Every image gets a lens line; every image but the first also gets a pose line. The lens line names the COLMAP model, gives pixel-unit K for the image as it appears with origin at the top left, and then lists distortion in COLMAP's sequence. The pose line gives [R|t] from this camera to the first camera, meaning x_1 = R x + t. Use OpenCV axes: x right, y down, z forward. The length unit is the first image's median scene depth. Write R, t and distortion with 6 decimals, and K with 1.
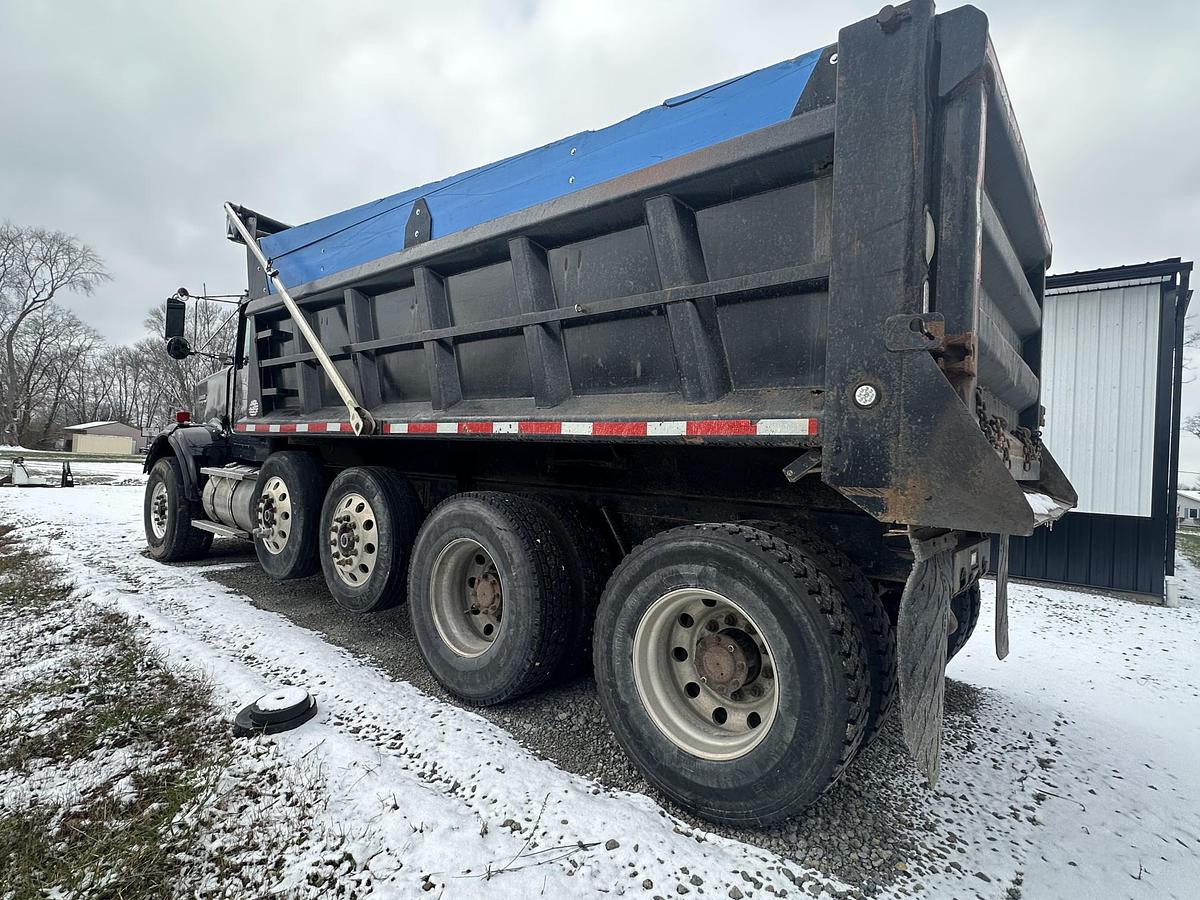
lens RADIAL K [[612.0, 0, 599.0], [0, 612.0, 454.1], [0, 0, 1]] dist [-0.002907, 0.000616]
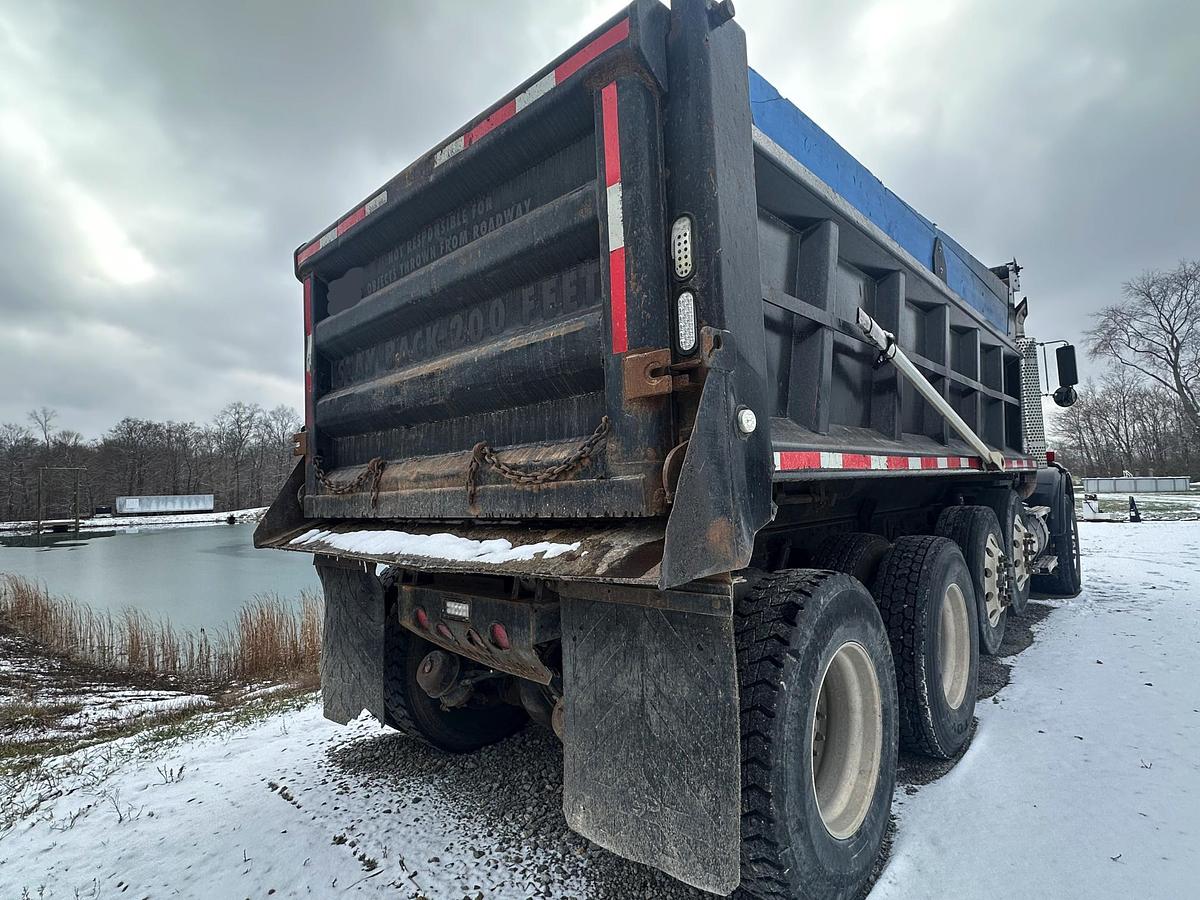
lens RADIAL K [[612.0, 0, 599.0], [0, 612.0, 454.1], [0, 0, 1]] dist [-0.002907, 0.000616]
pose [[-0.039612, -0.100822, -0.994116, 1.432652], [0.044839, 0.993715, -0.102568, 0.048673], [0.998209, -0.048638, -0.034842, 1.196531]]
